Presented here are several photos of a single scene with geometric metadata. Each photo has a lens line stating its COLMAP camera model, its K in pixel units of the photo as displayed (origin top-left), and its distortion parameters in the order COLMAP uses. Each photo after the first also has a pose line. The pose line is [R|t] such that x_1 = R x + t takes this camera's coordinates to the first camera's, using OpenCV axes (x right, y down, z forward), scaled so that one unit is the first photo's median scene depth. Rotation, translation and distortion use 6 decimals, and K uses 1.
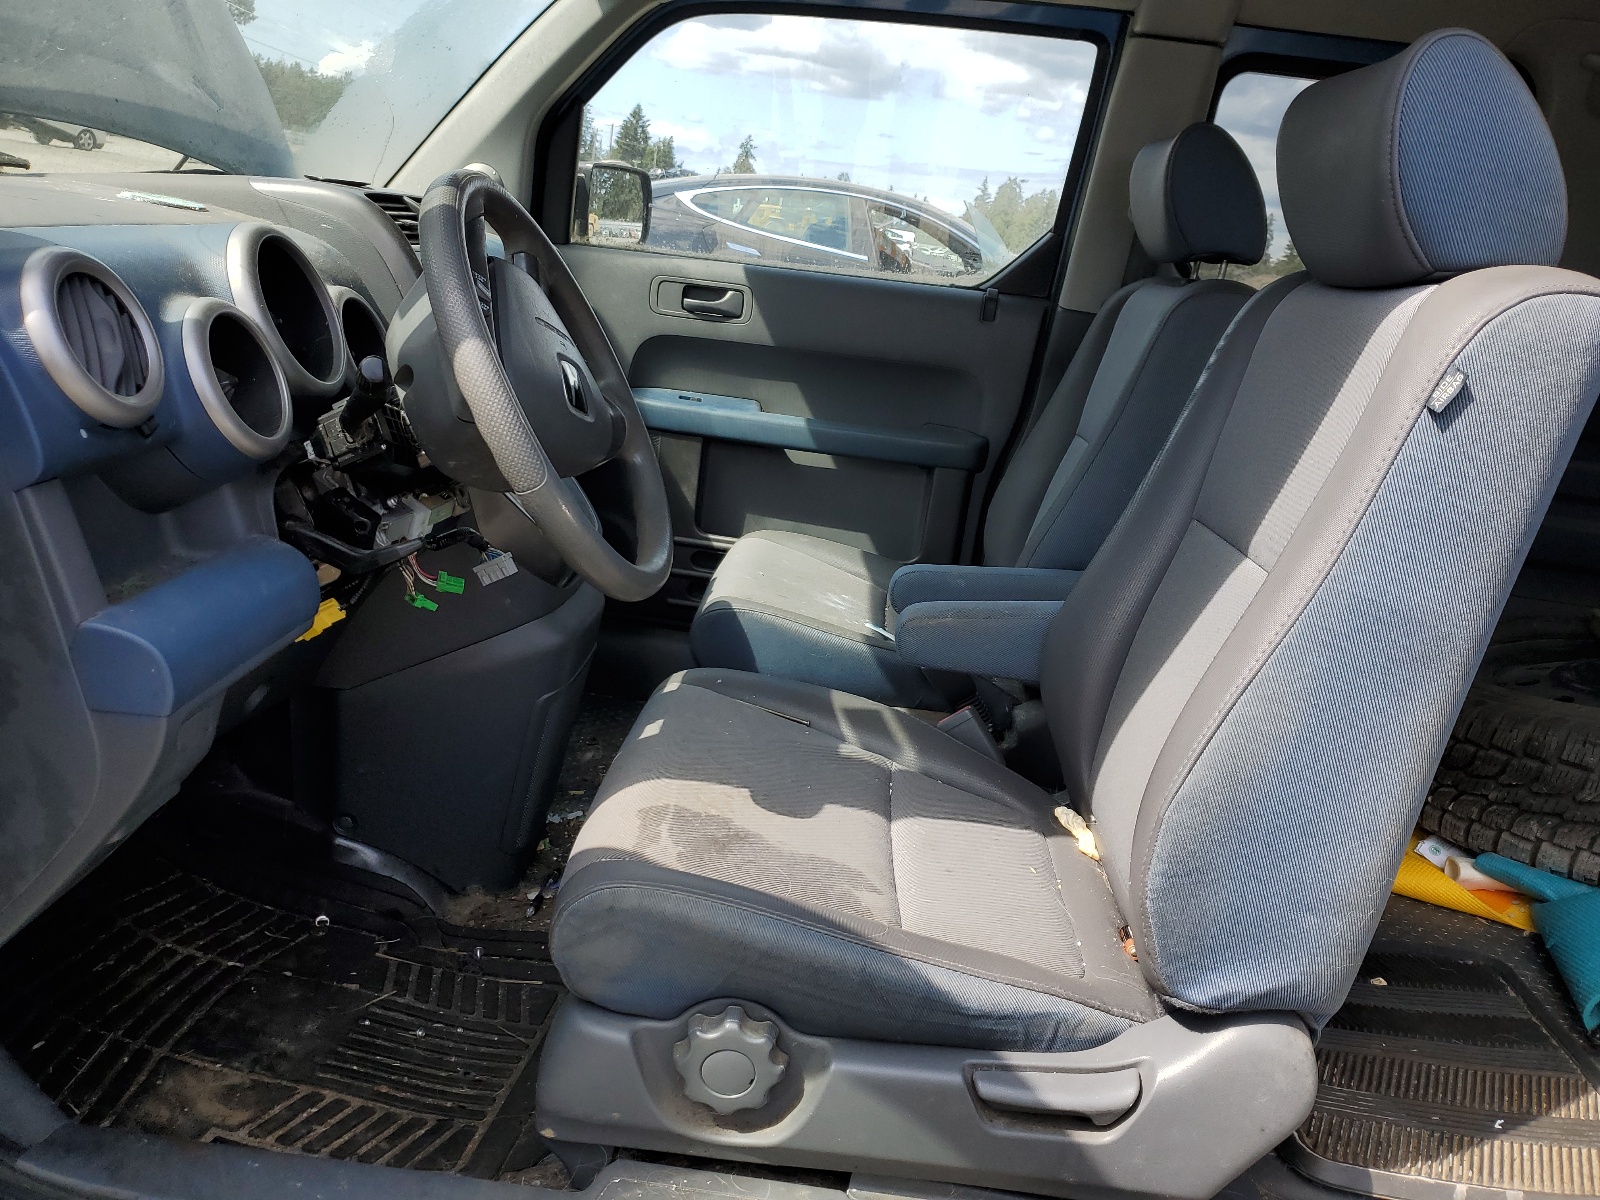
lens RADIAL K [[1216.6, 0, 800.0], [0, 1216.6, 600.0], [0, 0, 1]] dist [-0.002613, -0.002552]
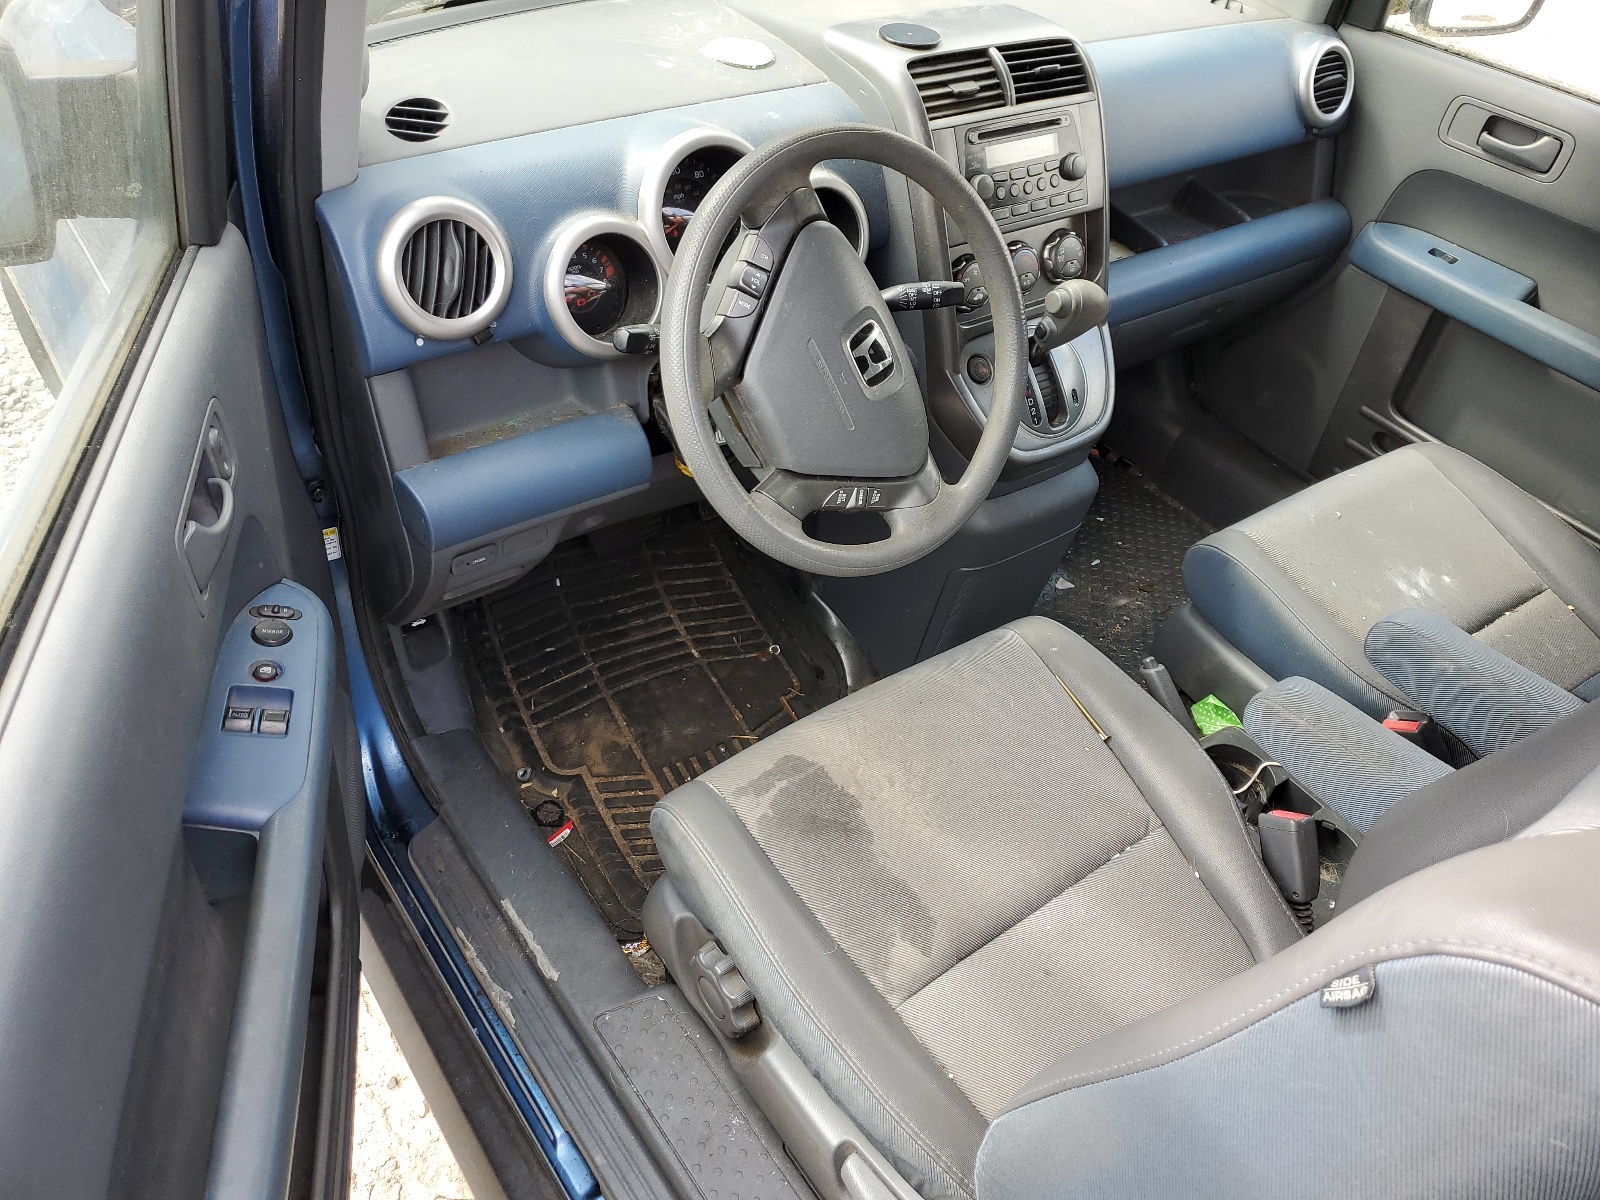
lens RADIAL K [[1201.9, 0, 800.0], [0, 1201.9, 600.0], [0, 0, 1]] dist [-0.001596, -0.002496]
pose [[0.677348, 0.454314, -0.578617, 0.367550], [-0.259726, 0.883558, 0.389701, -0.312599], [0.688289, -0.113681, 0.716474, 0.176848]]
